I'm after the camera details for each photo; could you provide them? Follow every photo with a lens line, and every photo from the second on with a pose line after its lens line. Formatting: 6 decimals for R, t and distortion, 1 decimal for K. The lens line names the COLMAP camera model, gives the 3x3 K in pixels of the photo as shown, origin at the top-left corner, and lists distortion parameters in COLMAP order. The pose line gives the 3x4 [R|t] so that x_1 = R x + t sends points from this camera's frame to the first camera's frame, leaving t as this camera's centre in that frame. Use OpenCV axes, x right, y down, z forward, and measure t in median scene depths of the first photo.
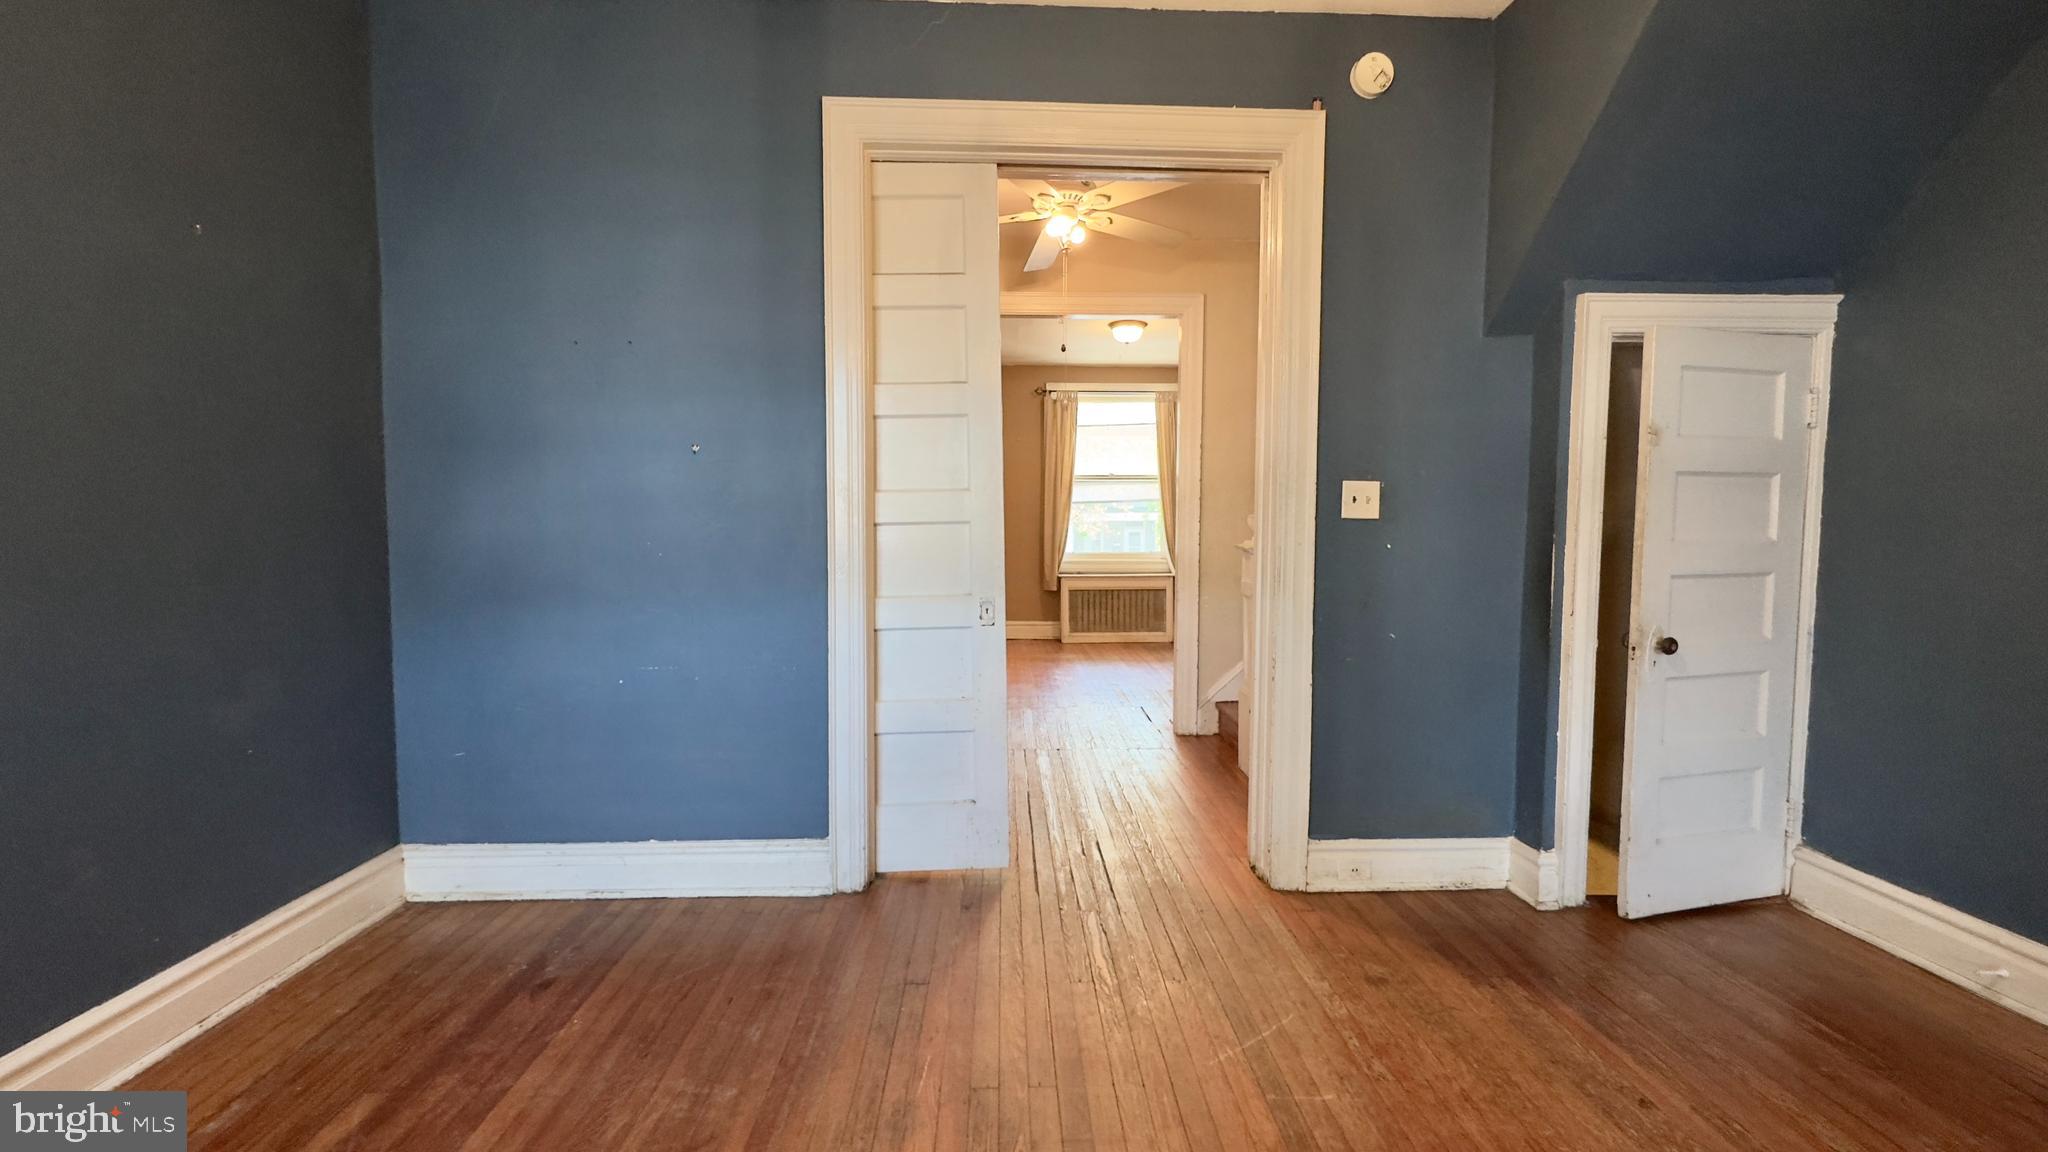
lens RADIAL K [[820.2, 0, 1022.7], [0, 820.2, 574.7], [0, 0, 1]] dist [-0.004959, 0.000400]
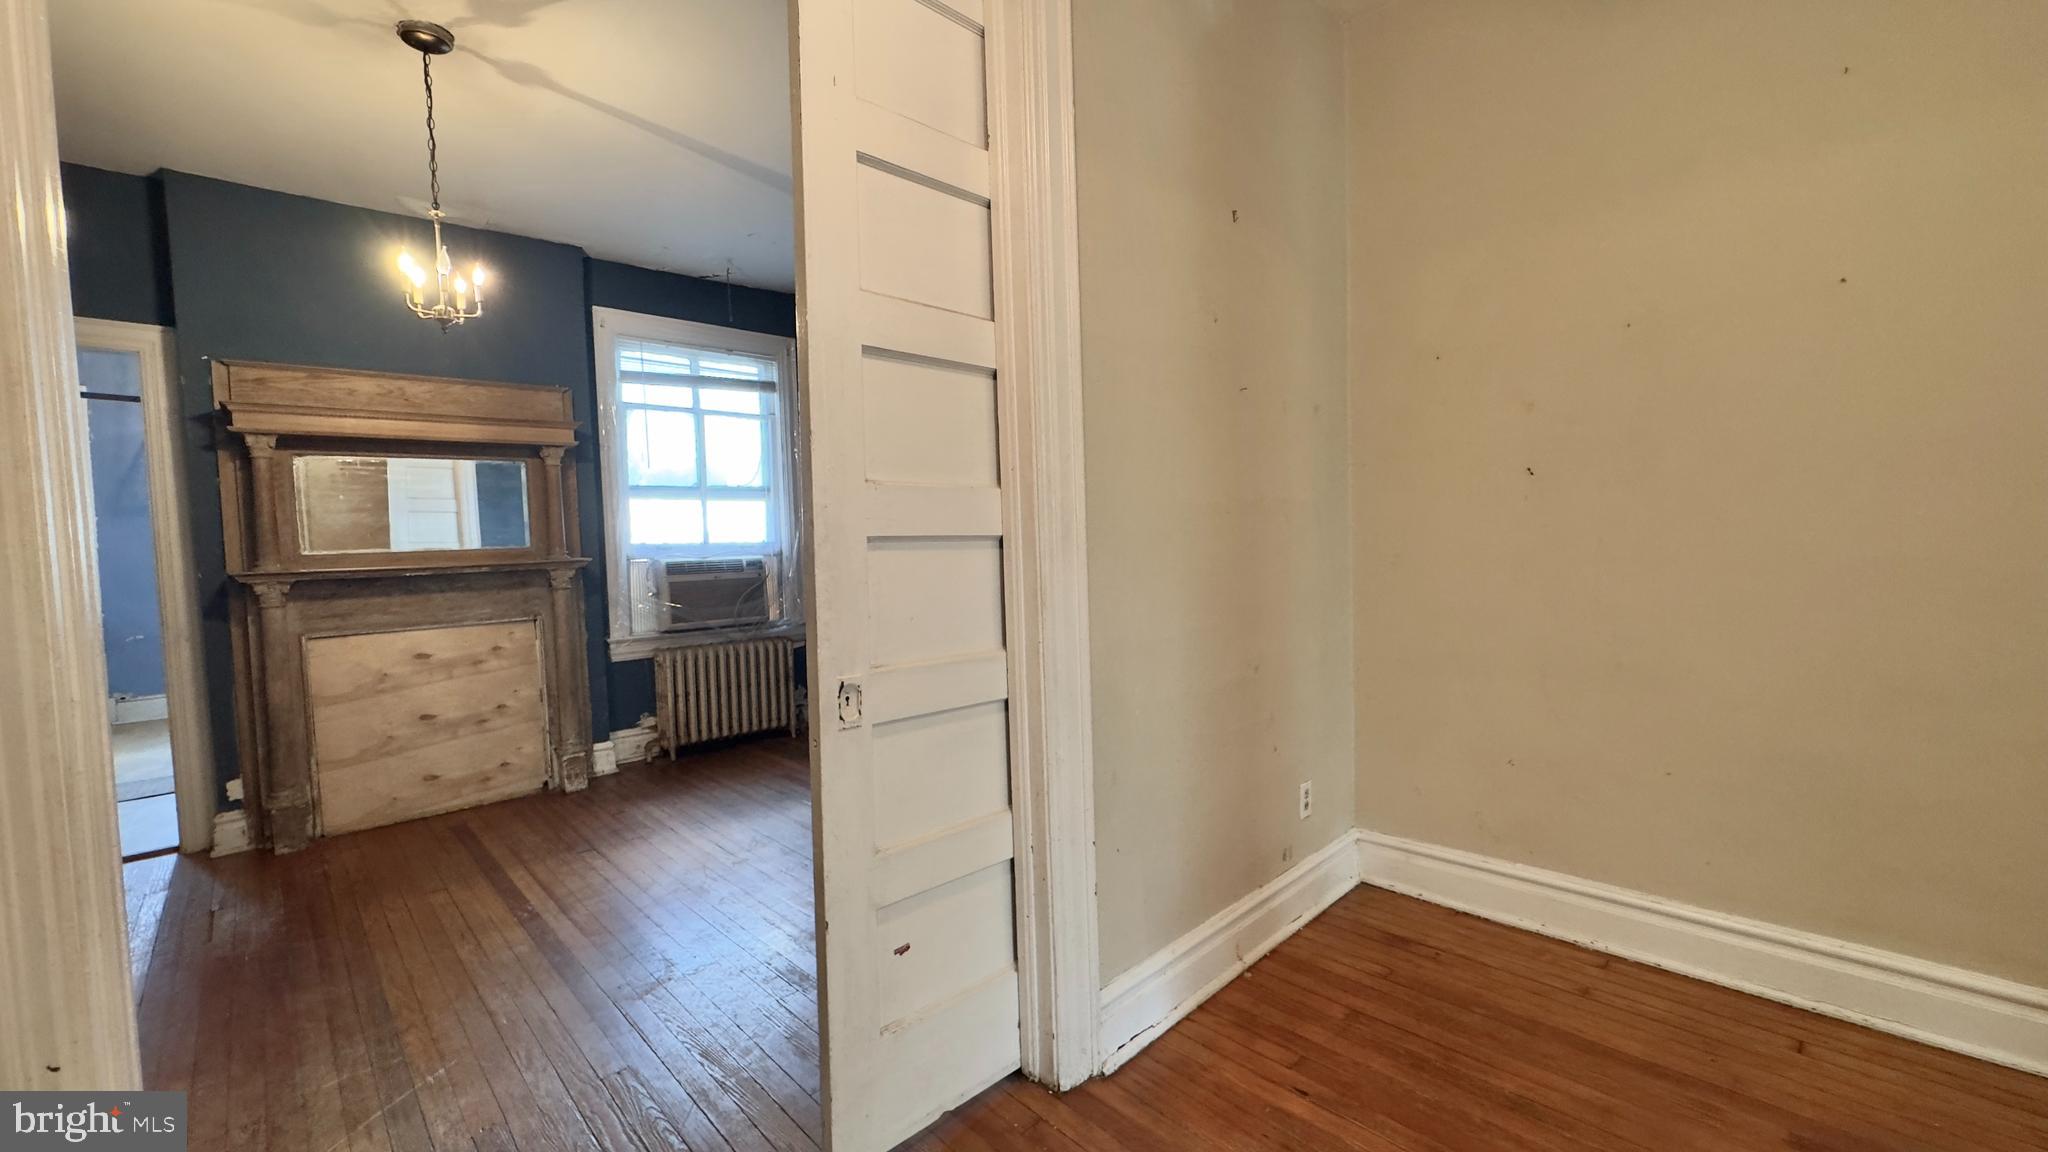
lens RADIAL K [[820.2, 0, 1022.7], [0, 820.2, 574.7], [0, 0, 1]] dist [-0.004959, 0.000400]
pose [[-0.742469, 0.055479, -0.667579, 0.079011], [-0.009979, 0.995538, 0.093833, -0.030744], [0.669806, 0.076329, -0.738603, 0.493501]]
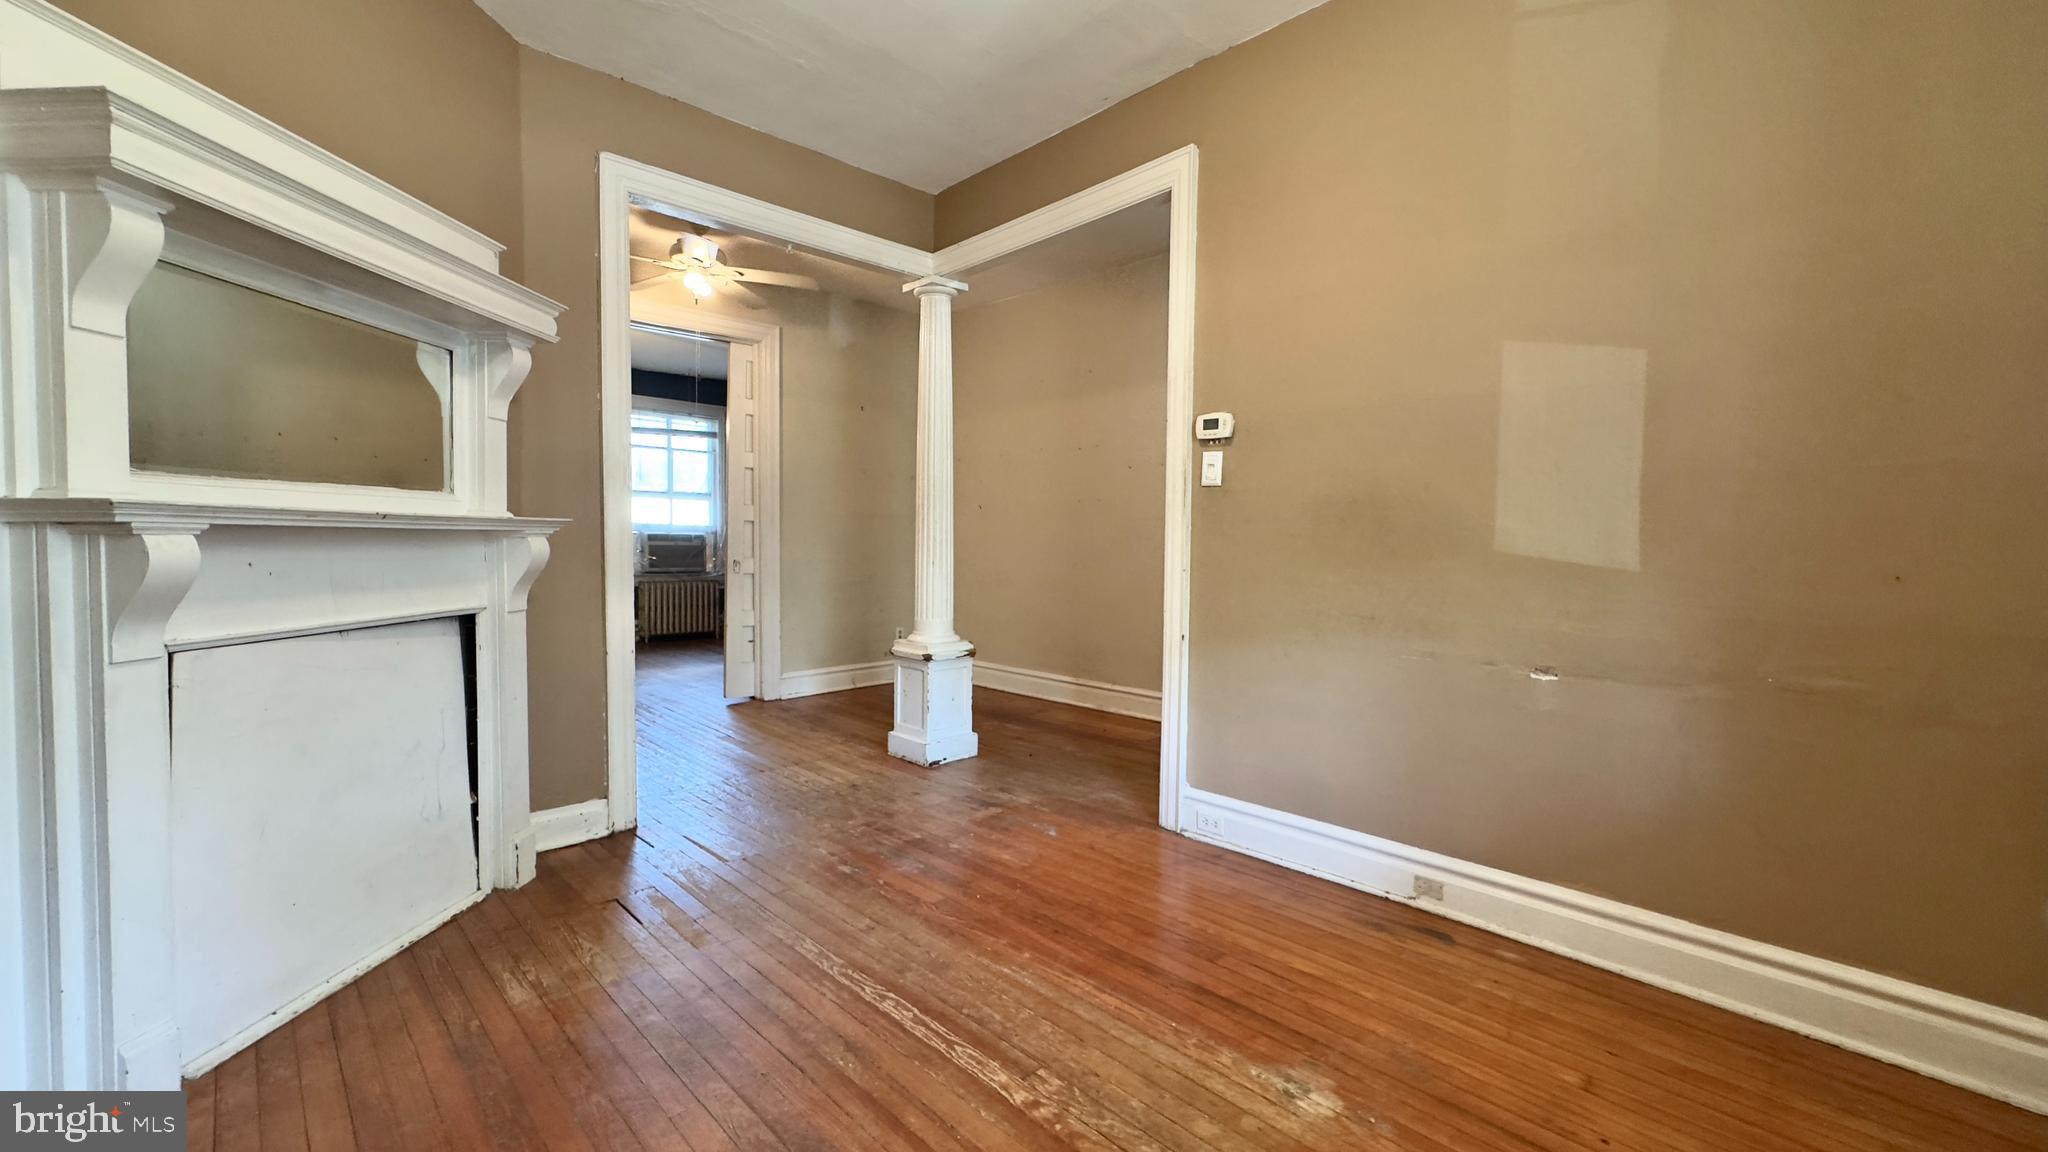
lens RADIAL K [[818.6, 0, 1021.9], [0, 818.6, 572.9], [0, 0, 1]] dist [-0.001465, 0.000338]
pose [[-0.735220, 0.019911, -0.677536, 0.230624], [-0.053694, 0.994717, 0.087497, -0.048997], [0.675698, 0.100710, -0.730267, 0.968133]]
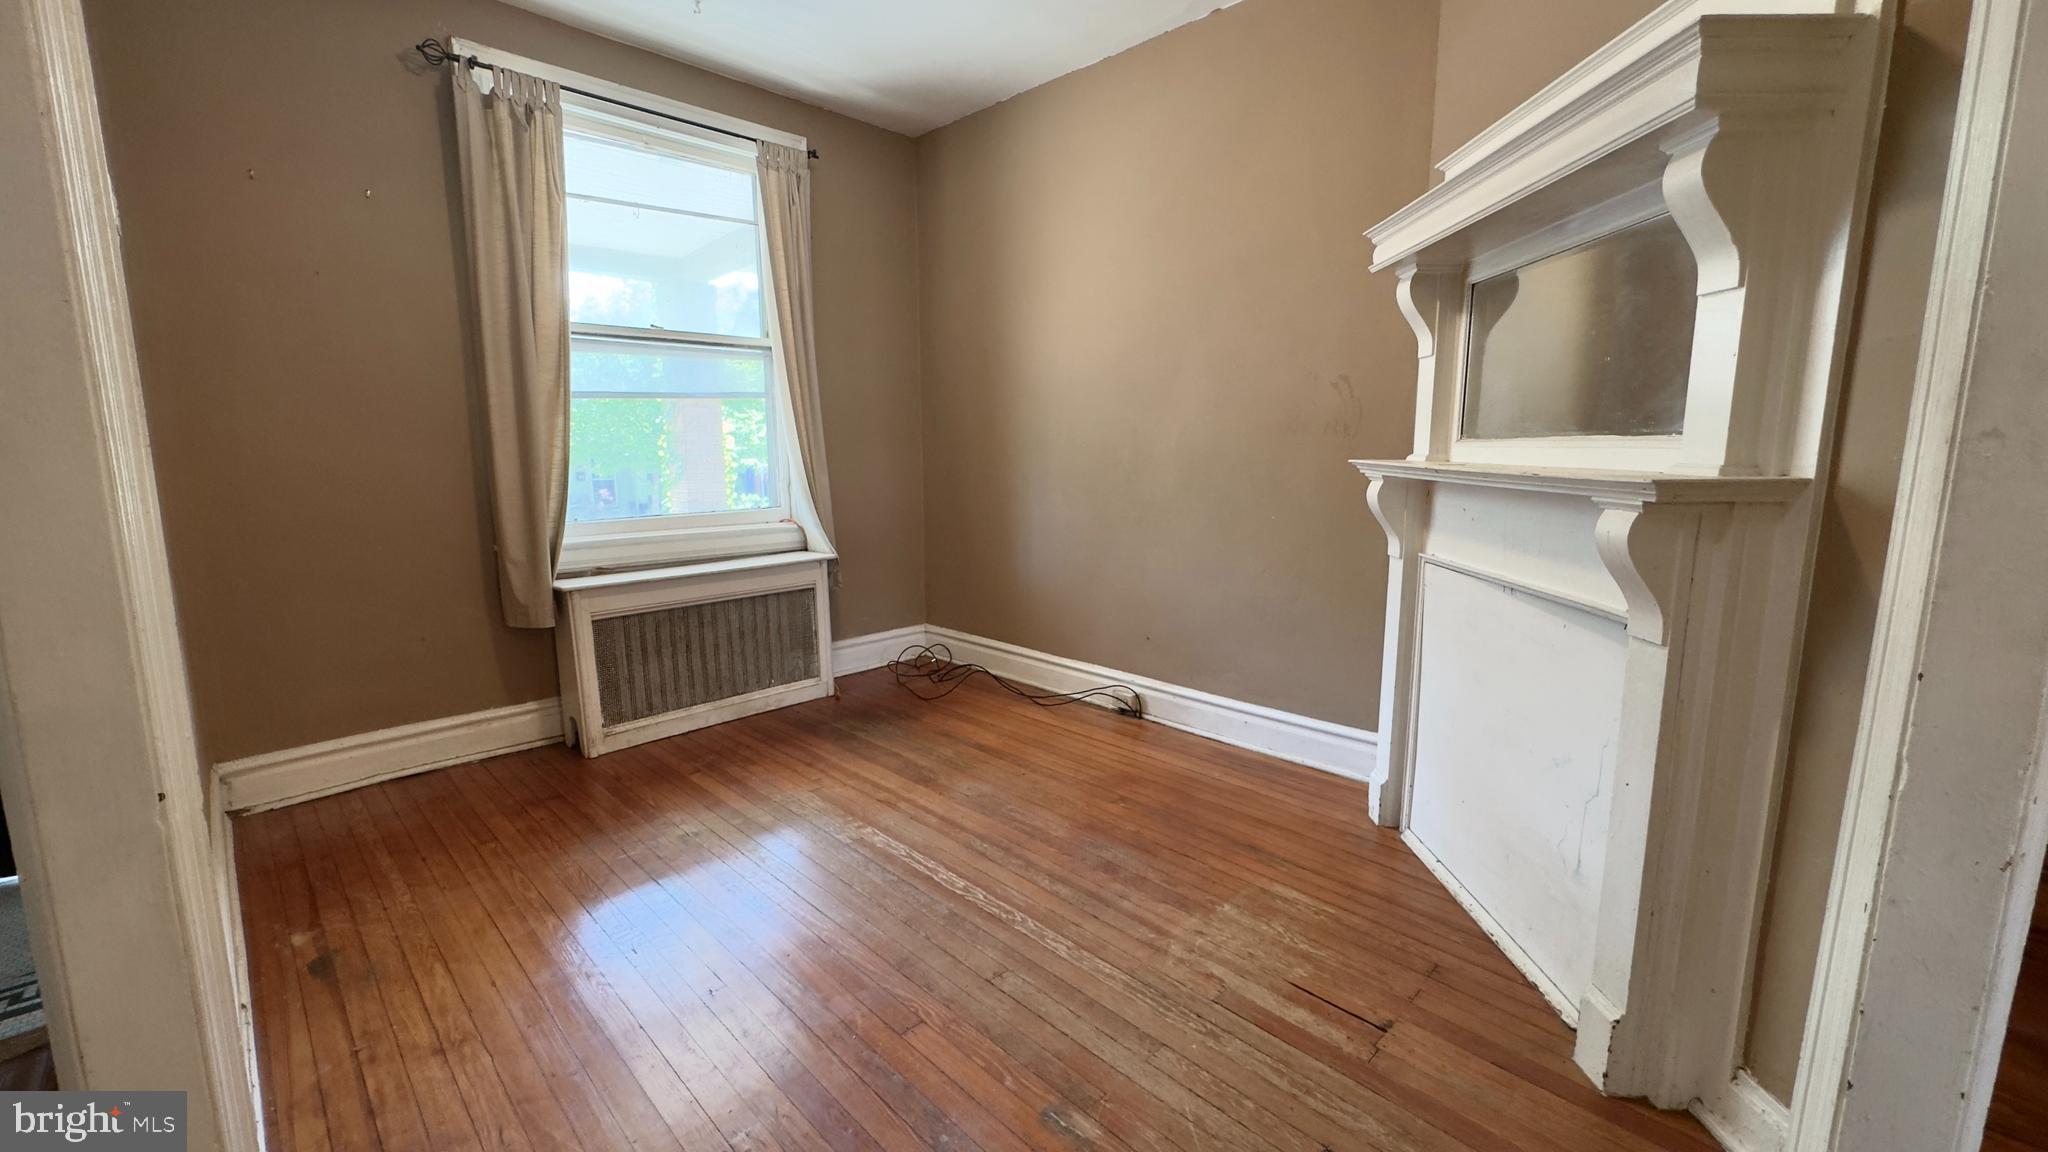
lens RADIAL K [[818.6, 0, 1021.9], [0, 818.6, 572.9], [0, 0, 1]] dist [-0.001465, 0.000338]
pose [[0.726382, -0.110466, 0.678355, -0.055870], [0.046512, 0.992637, 0.111841, -0.037850], [-0.685715, -0.049688, 0.726172, 0.577027]]
